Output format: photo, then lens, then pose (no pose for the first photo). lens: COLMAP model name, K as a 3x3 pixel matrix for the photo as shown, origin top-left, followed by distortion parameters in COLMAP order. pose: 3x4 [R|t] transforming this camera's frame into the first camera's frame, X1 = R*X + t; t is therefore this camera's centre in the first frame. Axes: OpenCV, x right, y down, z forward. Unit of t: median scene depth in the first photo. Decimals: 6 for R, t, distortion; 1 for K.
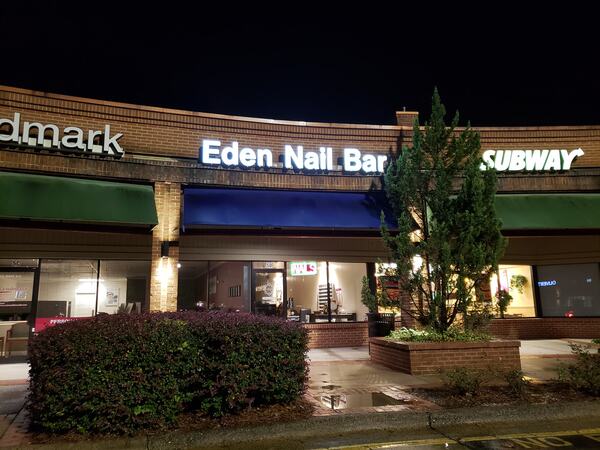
lens RADIAL K [[484.2, 0, 299.3], [0, 484.2, 224.1], [0, 0, 1]] dist [-0.004544, -0.001045]
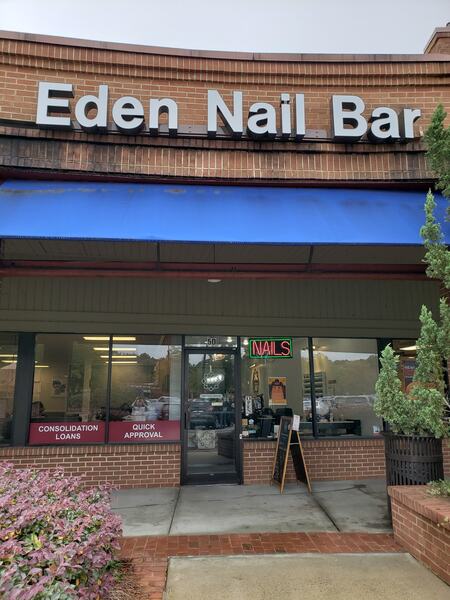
lens RADIAL K [[484.2, 0, 225.3], [0, 484.2, 300.9], [0, 0, 1]] dist [-0.004544, -0.001045]
pose [[0.989810, -0.019419, -0.141063, 0.054135], [0.016754, 0.999659, -0.020051, 0.060957], [0.141404, 0.017483, 0.989798, 0.533863]]
